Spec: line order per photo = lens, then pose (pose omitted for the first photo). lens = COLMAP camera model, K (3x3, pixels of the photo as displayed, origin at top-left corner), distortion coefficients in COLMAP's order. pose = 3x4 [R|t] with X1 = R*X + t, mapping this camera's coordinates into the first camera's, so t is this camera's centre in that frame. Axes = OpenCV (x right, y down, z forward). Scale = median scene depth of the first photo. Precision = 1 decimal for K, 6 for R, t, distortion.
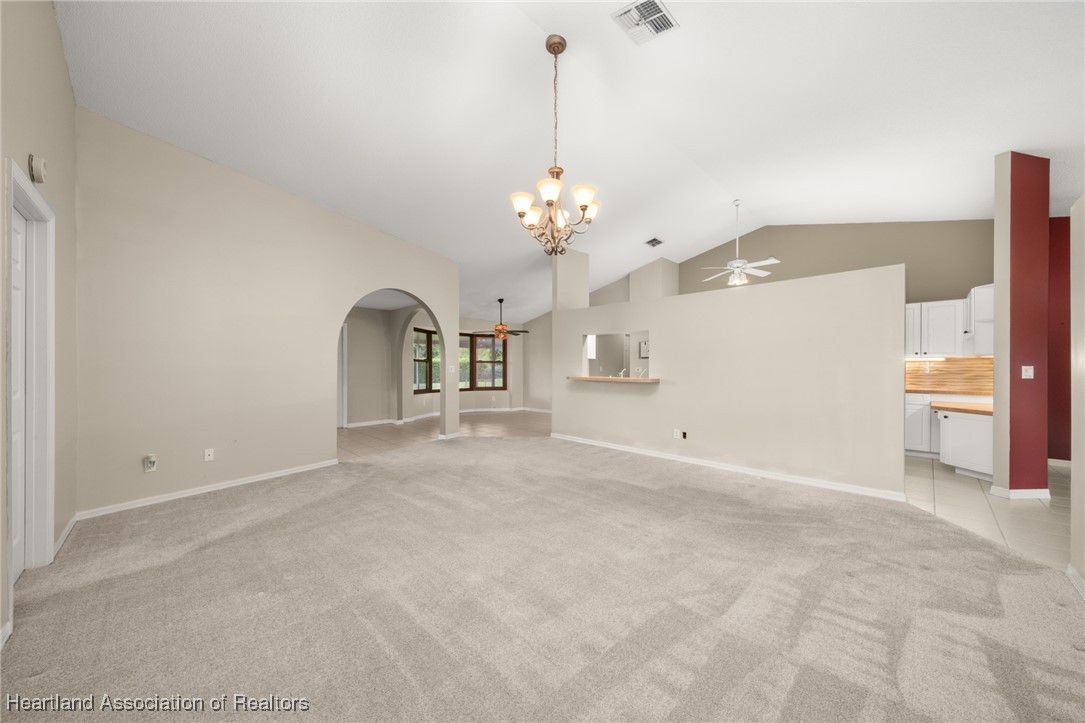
lens RADIAL K [[374.5, 0, 537.7], [0, 374.5, 365.6], [0, 0, 1]] dist [0.000371, 0.000232]
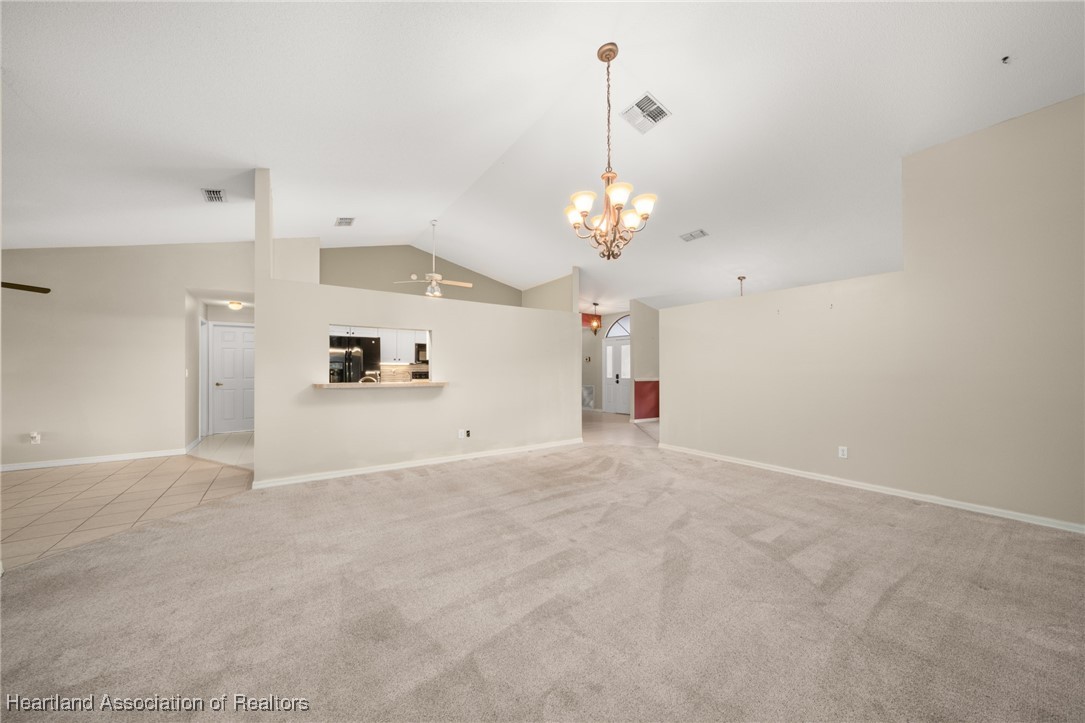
lens RADIAL K [[366.3, 0, 530.5], [0, 366.3, 369.0], [0, 0, 1]] dist [-0.000125, 0.000047]
pose [[0.196123, 0.002979, 0.980575, -0.603040], [-0.005468, 0.999983, -0.001944, 0.003382], [-0.980564, -0.004981, 0.196136, 0.631729]]
